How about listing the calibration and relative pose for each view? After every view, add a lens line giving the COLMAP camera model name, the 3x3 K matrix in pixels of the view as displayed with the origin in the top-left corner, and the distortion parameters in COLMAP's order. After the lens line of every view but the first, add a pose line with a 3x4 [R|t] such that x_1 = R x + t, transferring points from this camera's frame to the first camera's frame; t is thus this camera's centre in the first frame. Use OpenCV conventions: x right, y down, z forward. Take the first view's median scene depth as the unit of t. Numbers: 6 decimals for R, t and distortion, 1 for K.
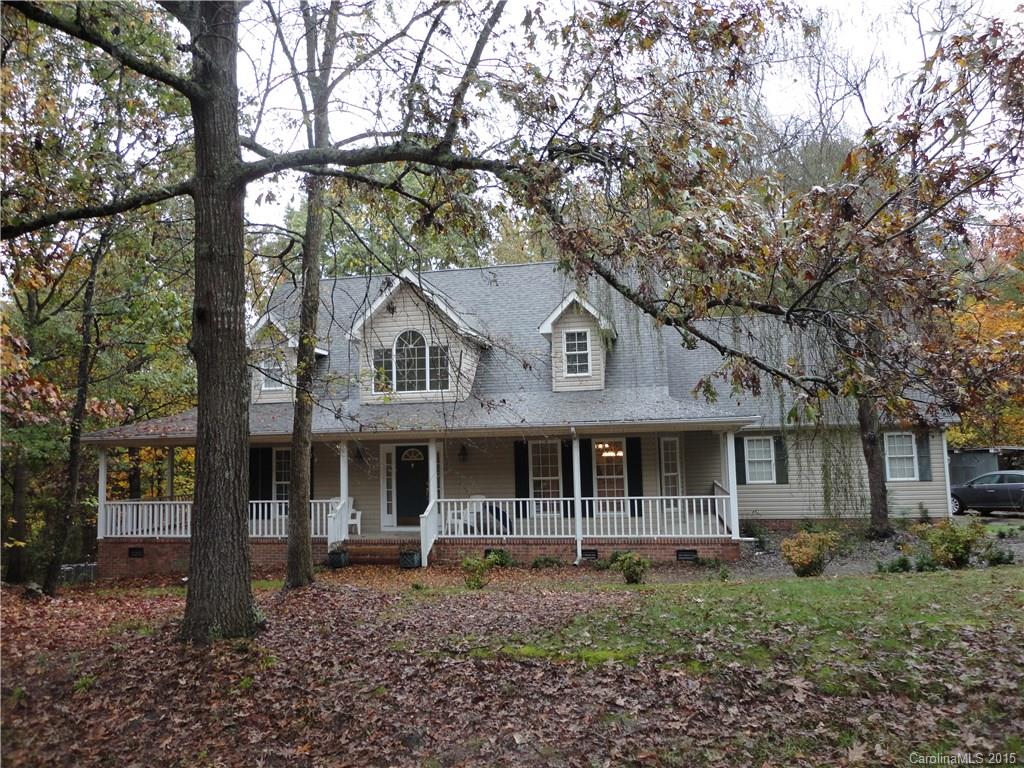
lens RADIAL K [[739.0, 0, 507.1], [0, 739.0, 384.7], [0, 0, 1]] dist [-0.005156, 0.000383]
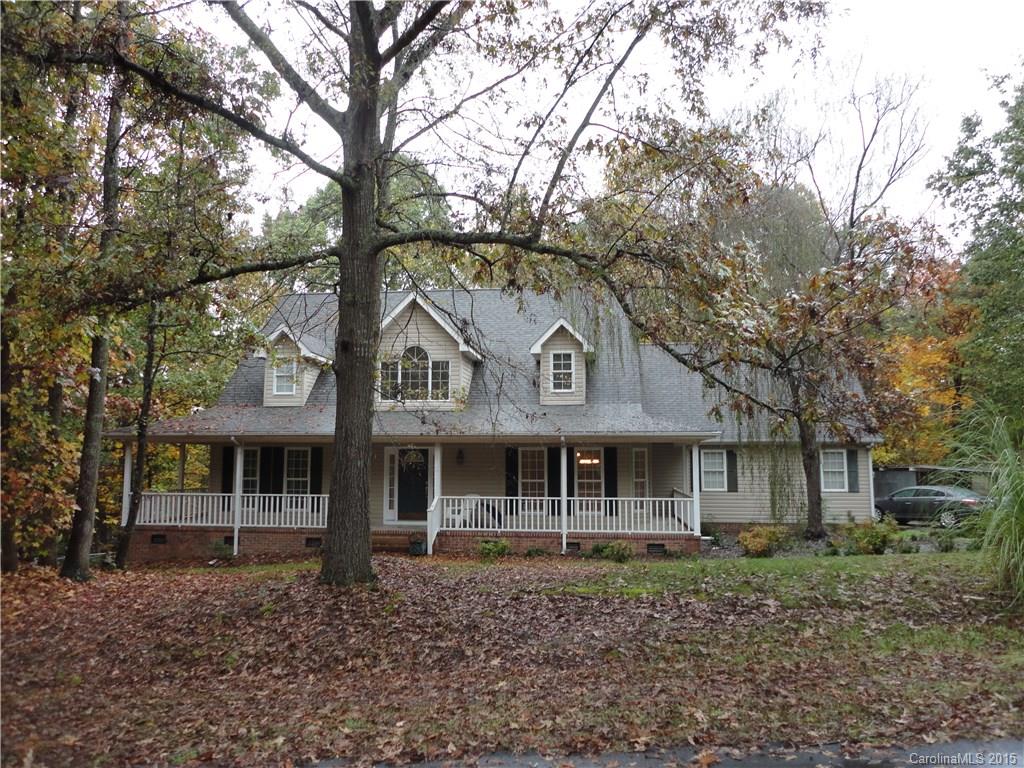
lens RADIAL K [[739.0, 0, 507.1], [0, 739.0, 384.7], [0, 0, 1]] dist [-0.005156, 0.000383]
pose [[0.996710, 0.035221, 0.073004, -0.081534], [-0.034328, 0.999320, -0.013451, -0.005178], [-0.073428, 0.010900, 0.997241, -0.146225]]
